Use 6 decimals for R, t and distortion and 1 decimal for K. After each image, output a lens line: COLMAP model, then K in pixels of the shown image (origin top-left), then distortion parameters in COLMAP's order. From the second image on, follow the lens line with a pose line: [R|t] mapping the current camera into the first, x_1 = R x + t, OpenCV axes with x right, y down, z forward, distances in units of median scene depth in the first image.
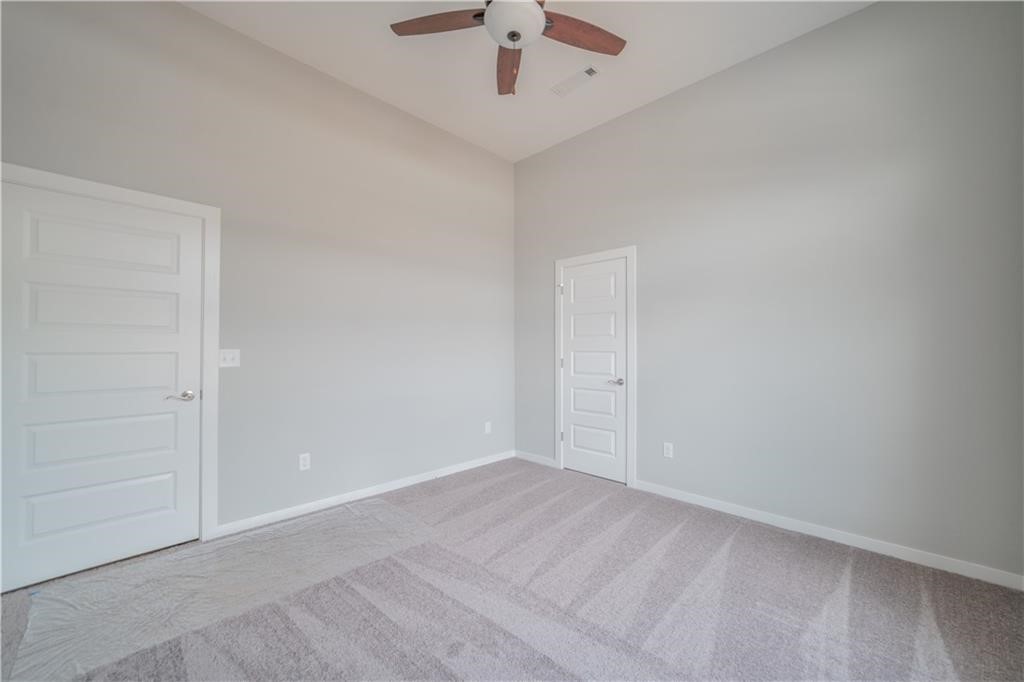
lens RADIAL K [[400.1, 0, 516.1], [0, 400.1, 342.6], [0, 0, 1]] dist [-0.009831, 0.000713]
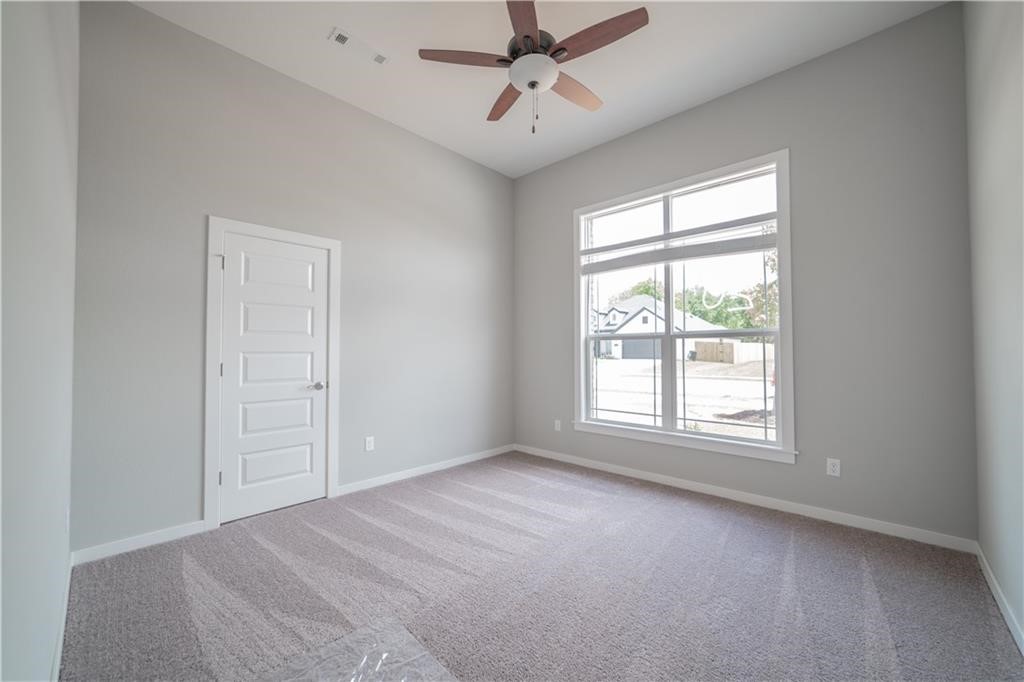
lens RADIAL K [[400.1, 0, 516.1], [0, 400.1, 342.6], [0, 0, 1]] dist [-0.009831, 0.000713]
pose [[-0.021234, 0.022937, 0.999511, -0.640439], [-0.013356, 0.999641, -0.023224, 0.015618], [-0.999685, -0.013842, -0.020921, 0.574661]]
